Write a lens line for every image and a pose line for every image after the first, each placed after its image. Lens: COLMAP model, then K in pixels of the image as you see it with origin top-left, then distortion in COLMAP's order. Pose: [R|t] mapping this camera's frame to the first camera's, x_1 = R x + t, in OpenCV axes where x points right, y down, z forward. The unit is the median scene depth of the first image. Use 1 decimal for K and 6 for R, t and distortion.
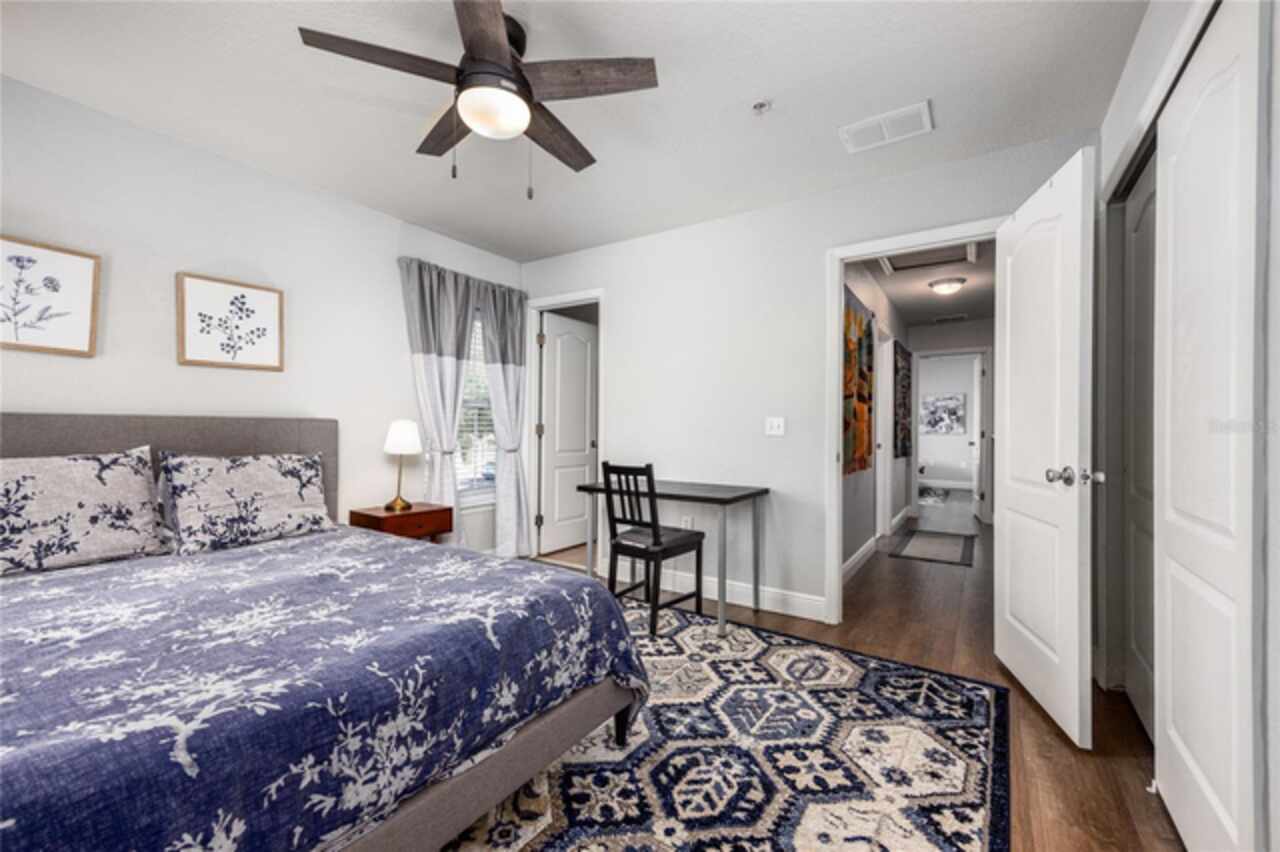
lens RADIAL K [[492.7, 0, 646.1], [0, 492.7, 423.1], [0, 0, 1]] dist [-0.002095, -0.000275]
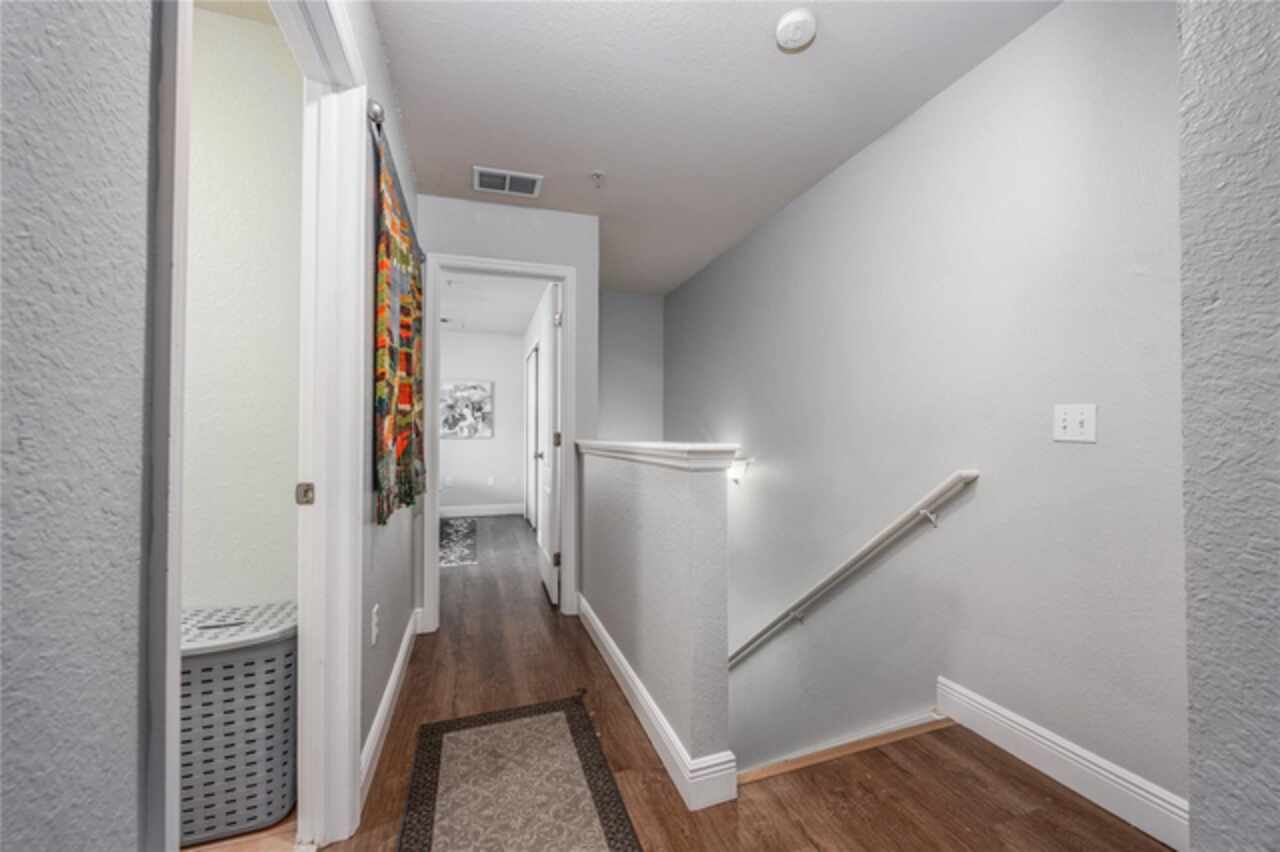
lens RADIAL K [[492.7, 0, 646.1], [0, 492.7, 423.1], [0, 0, 1]] dist [-0.002095, -0.000275]
pose [[0.598895, 0.002986, 0.800822, 0.204906], [0.006228, 0.999945, -0.008386, 0.008222], [-0.800804, 0.010010, 0.598843, 0.387252]]
